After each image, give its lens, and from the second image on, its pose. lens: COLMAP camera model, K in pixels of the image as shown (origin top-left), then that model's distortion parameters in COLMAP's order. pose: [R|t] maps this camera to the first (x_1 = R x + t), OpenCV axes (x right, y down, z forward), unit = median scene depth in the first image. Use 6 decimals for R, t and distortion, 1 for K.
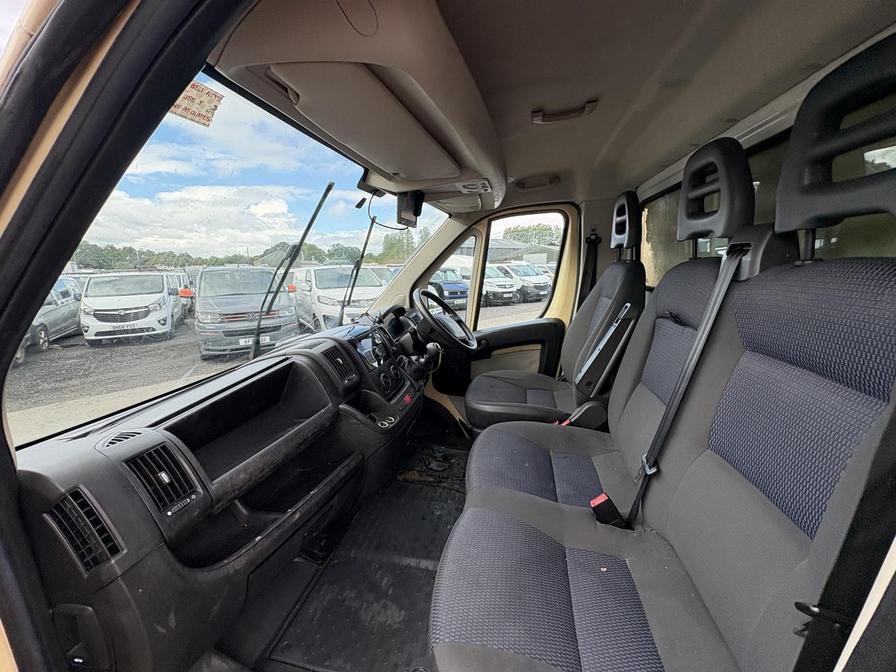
lens RADIAL K [[361.1, 0, 452.5], [0, 361.1, 340.2], [0, 0, 1]] dist [0.001466, 0.000384]
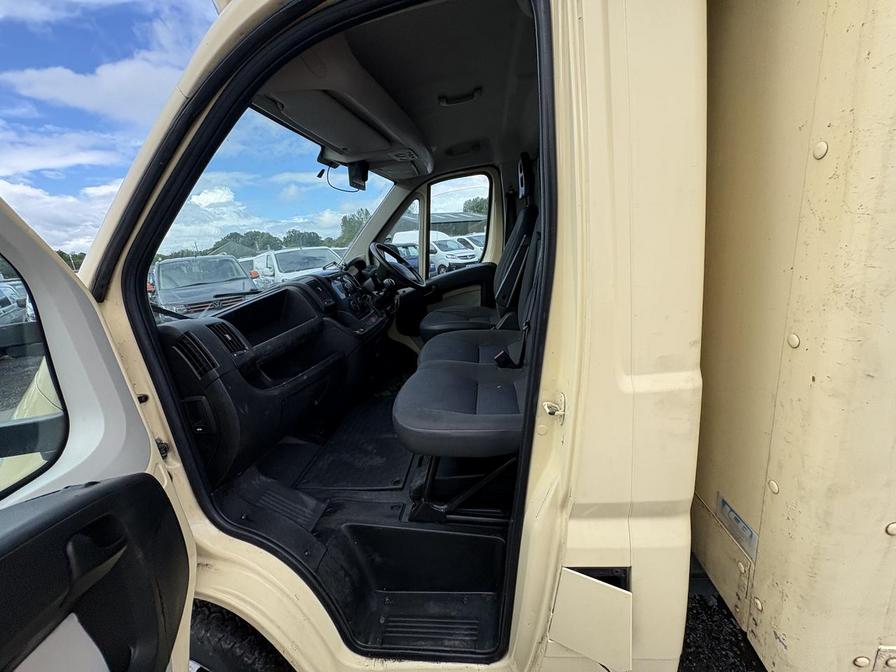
lens RADIAL K [[361.1, 0, 452.5], [0, 361.1, 340.2], [0, 0, 1]] dist [0.001466, 0.000384]
pose [[0.992276, -0.099248, 0.074421, 0.063584], [0.094562, 0.993456, 0.064059, 0.180639], [-0.080292, -0.056527, 0.995167, -0.376361]]
